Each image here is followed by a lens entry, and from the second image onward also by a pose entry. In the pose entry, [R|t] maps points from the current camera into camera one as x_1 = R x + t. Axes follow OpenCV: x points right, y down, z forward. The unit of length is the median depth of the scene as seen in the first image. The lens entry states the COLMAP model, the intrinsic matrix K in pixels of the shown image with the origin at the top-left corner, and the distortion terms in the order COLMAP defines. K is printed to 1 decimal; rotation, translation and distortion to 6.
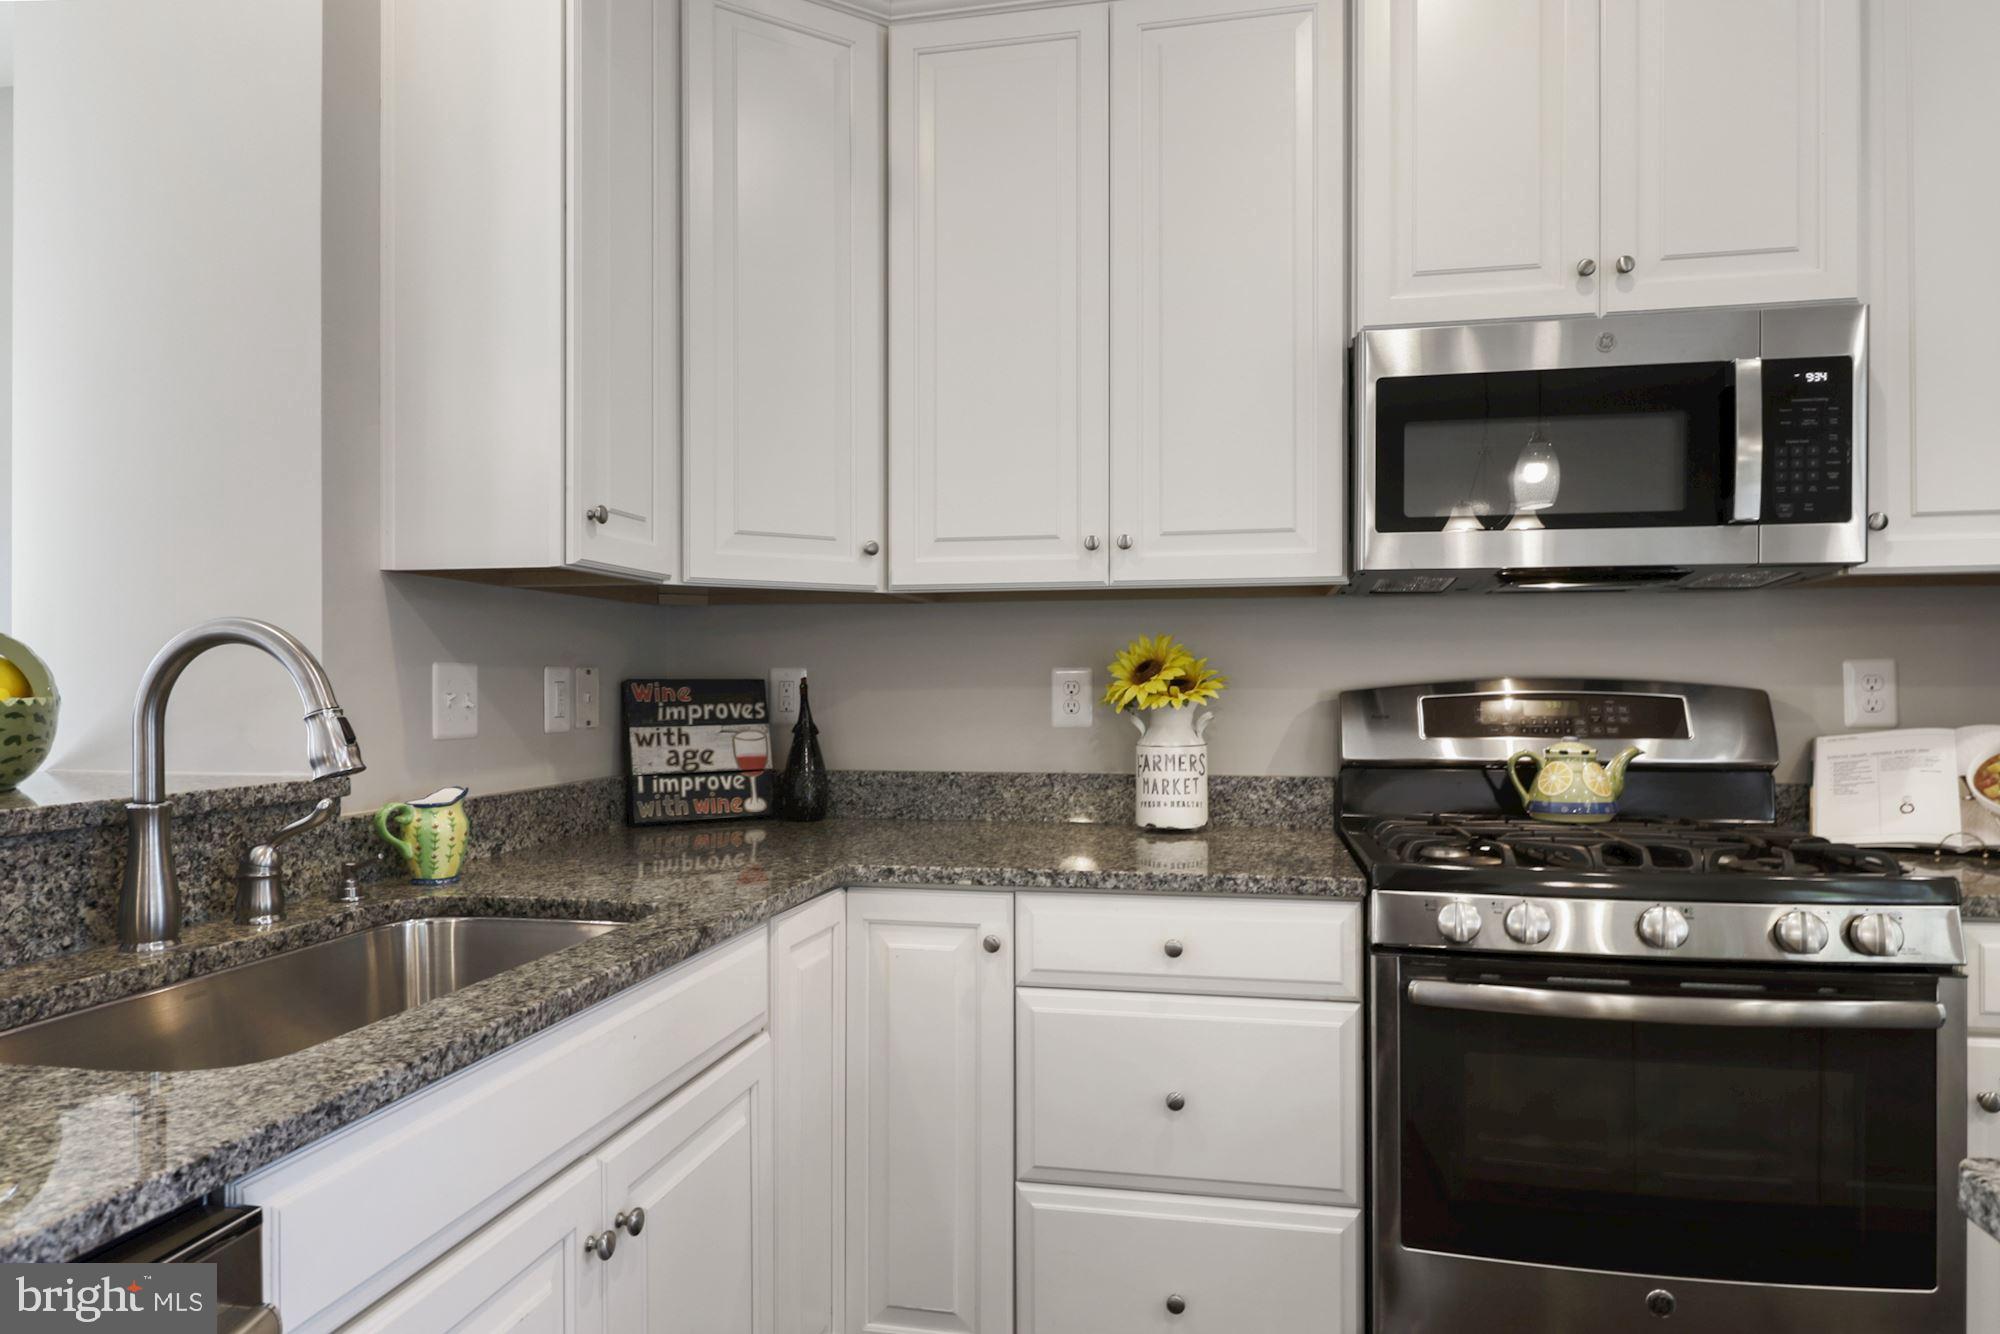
lens RADIAL K [[1203.7, 0, 994.3], [0, 1203.7, 691.5], [0, 0, 1]] dist [0.001218, -0.003033]
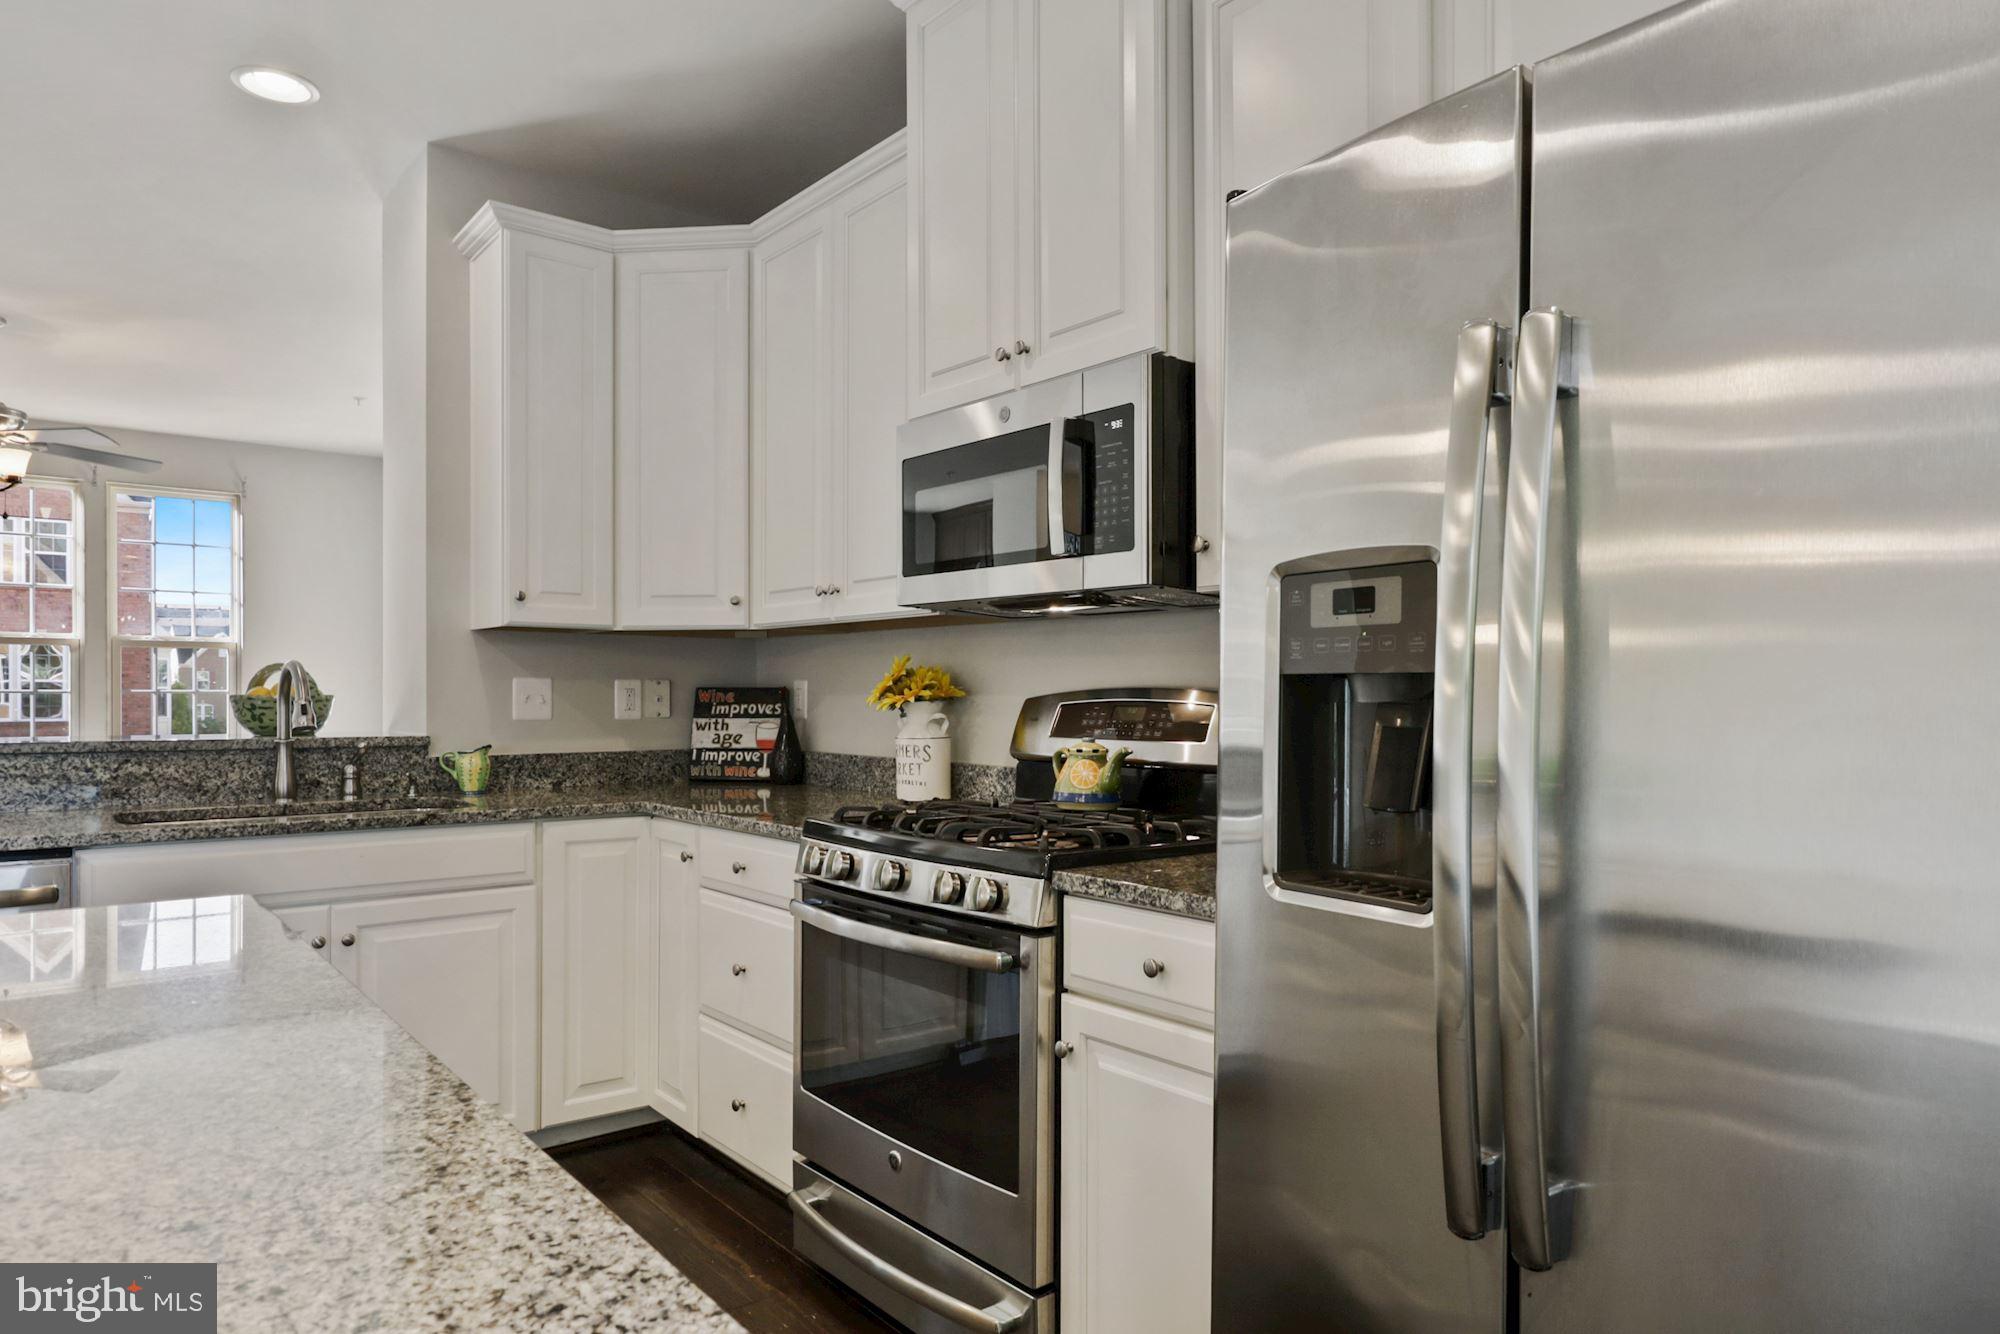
lens RADIAL K [[1203.7, 0, 994.3], [0, 1203.7, 691.5], [0, 0, 1]] dist [0.001218, -0.003033]
pose [[0.776838, 0.003298, -0.629691, 1.082134], [-0.008089, 0.999956, -0.004741, -0.000617], [0.629648, 0.008777, 0.776831, 0.032268]]
